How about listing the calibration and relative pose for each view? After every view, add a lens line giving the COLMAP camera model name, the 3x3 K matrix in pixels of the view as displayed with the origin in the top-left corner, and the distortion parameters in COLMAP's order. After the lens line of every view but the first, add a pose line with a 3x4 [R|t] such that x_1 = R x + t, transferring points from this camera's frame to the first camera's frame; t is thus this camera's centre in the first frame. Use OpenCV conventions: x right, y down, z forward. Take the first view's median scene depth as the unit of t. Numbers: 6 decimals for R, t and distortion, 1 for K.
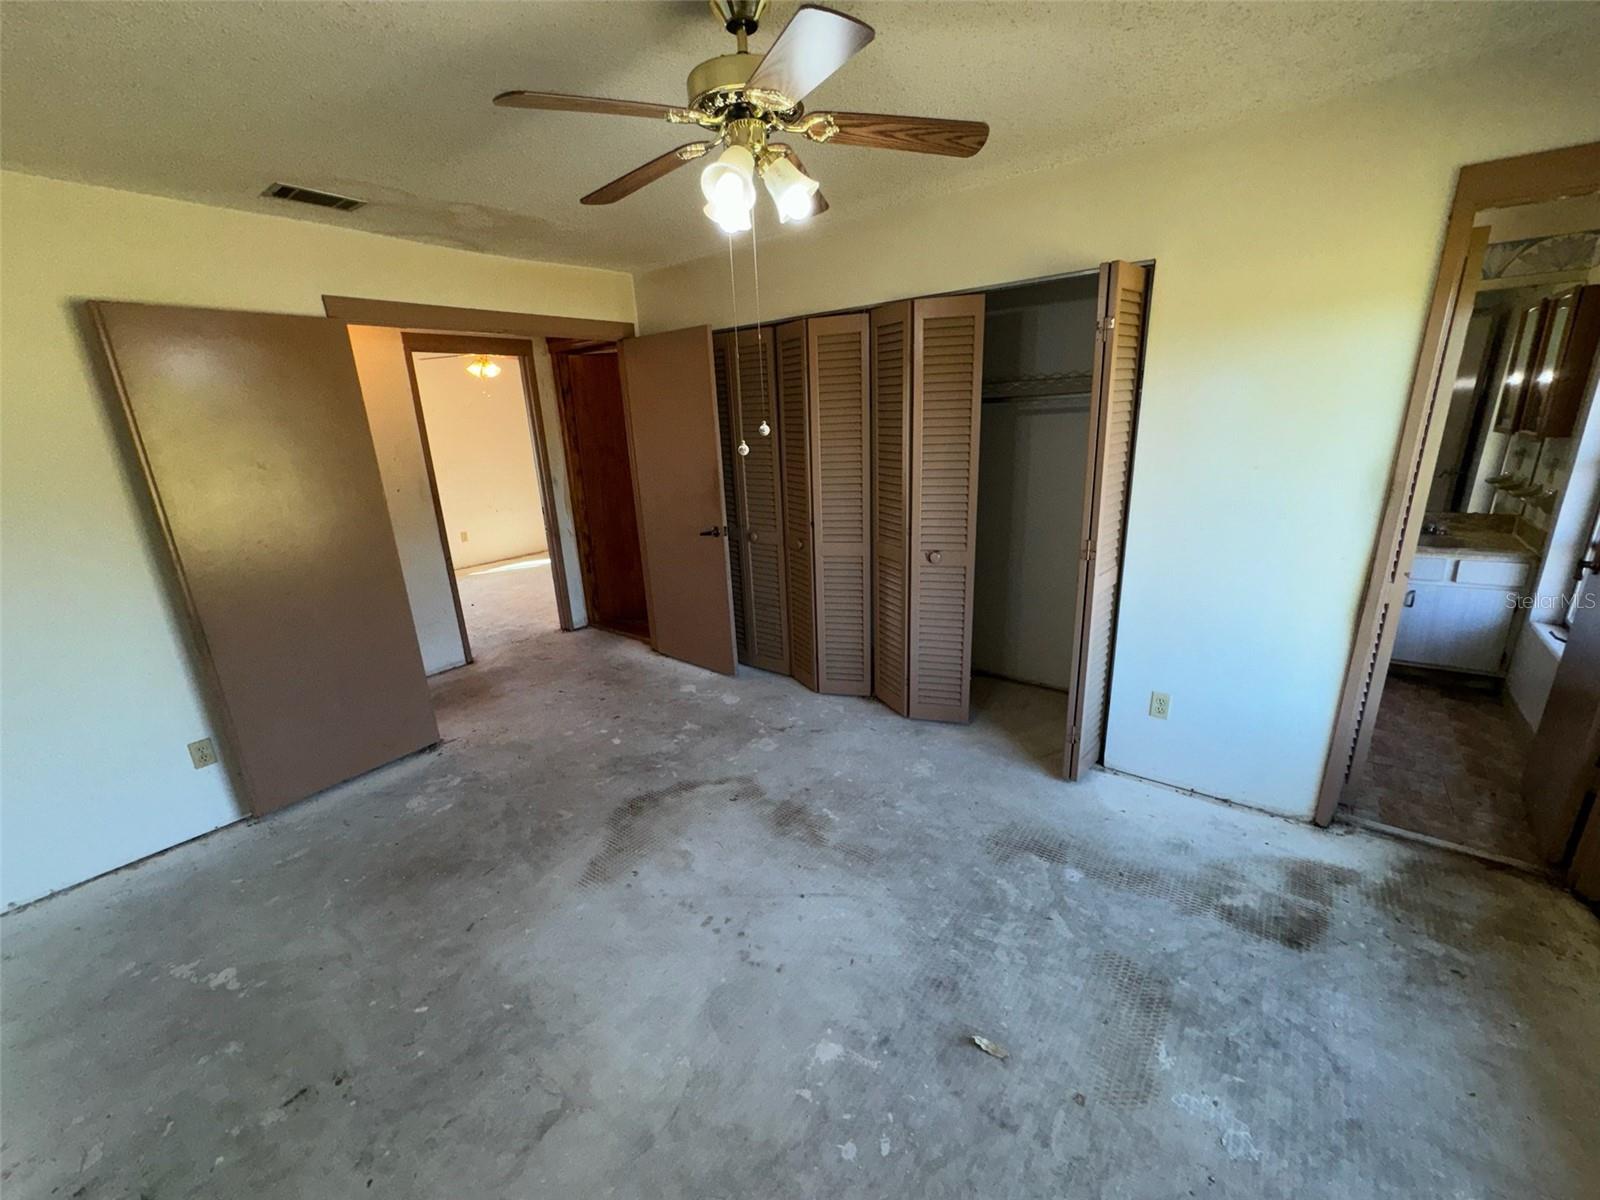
lens RADIAL K [[639.2, 0, 800.0], [0, 639.2, 600.0], [0, 0, 1]] dist [-0.001957, -0.000411]
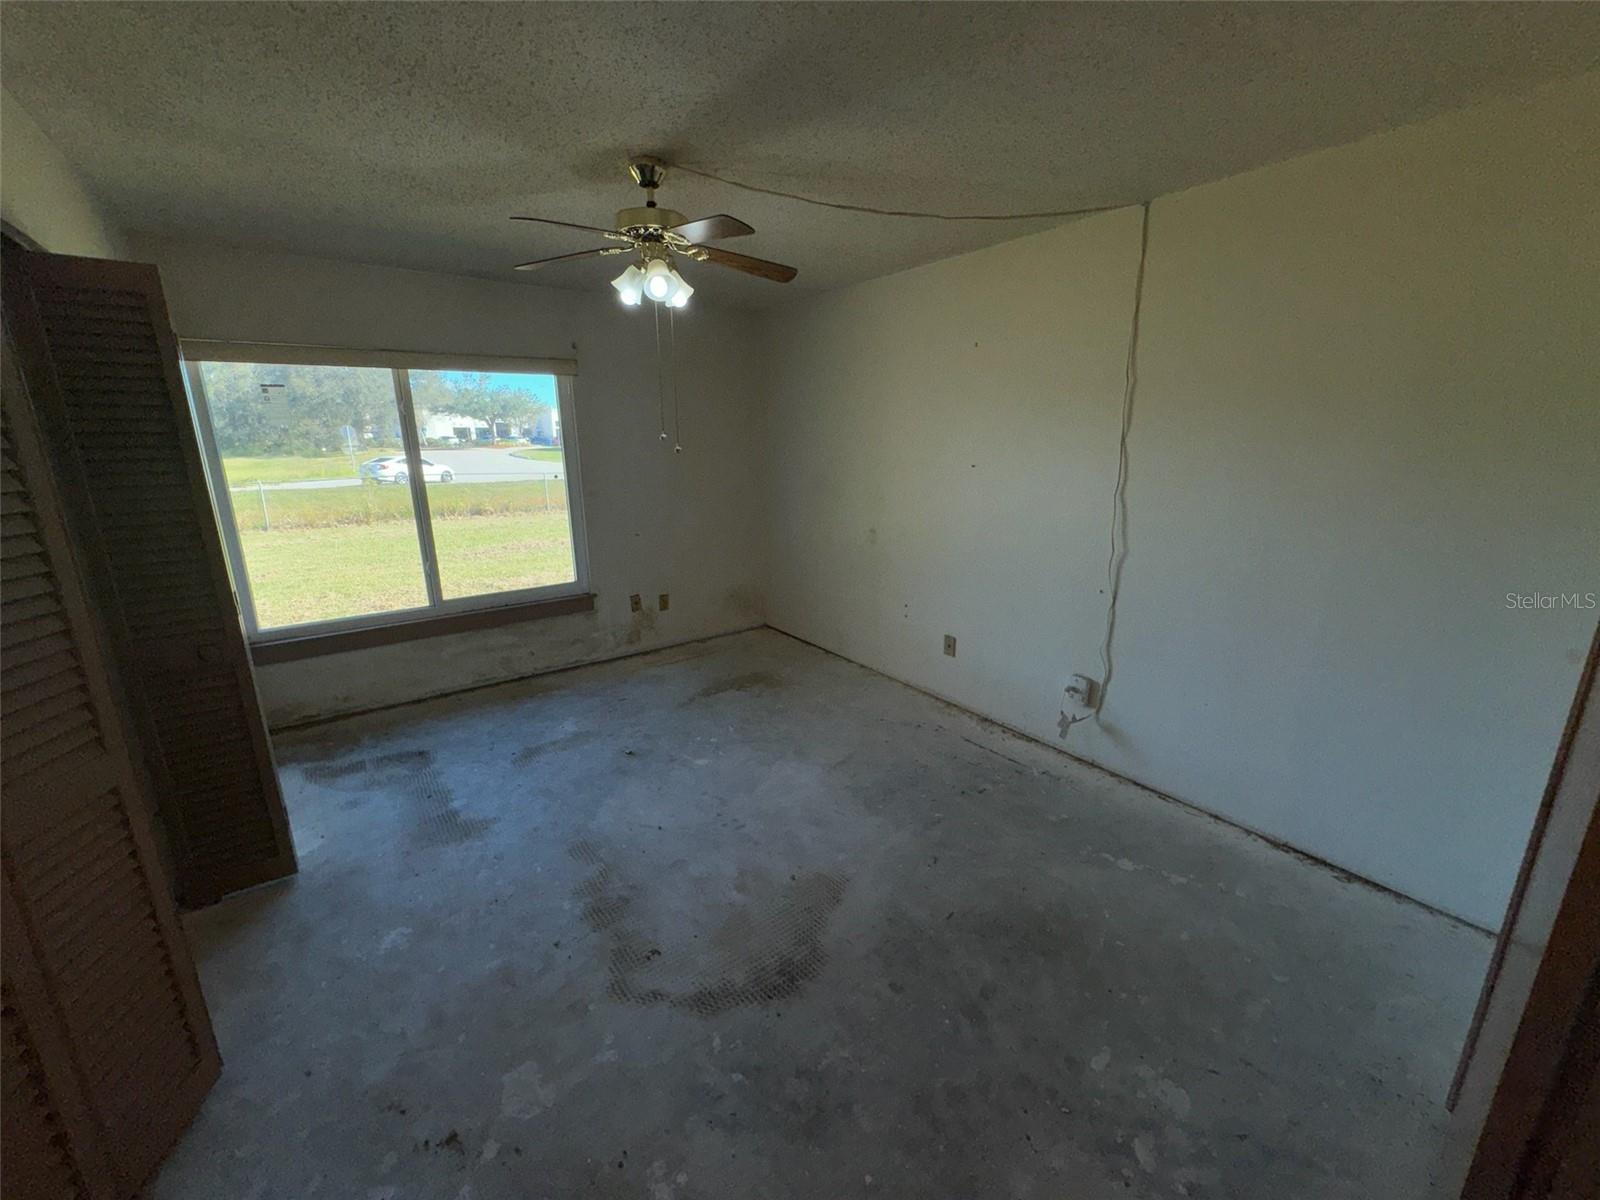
lens RADIAL K [[639.2, 0, 800.0], [0, 639.2, 600.0], [0, 0, 1]] dist [-0.001957, -0.000411]
pose [[-0.961784, -0.020661, 0.273030, -0.561762], [0.120590, 0.863273, 0.490121, -0.456828], [-0.245826, 0.504315, -0.827790, 1.698200]]
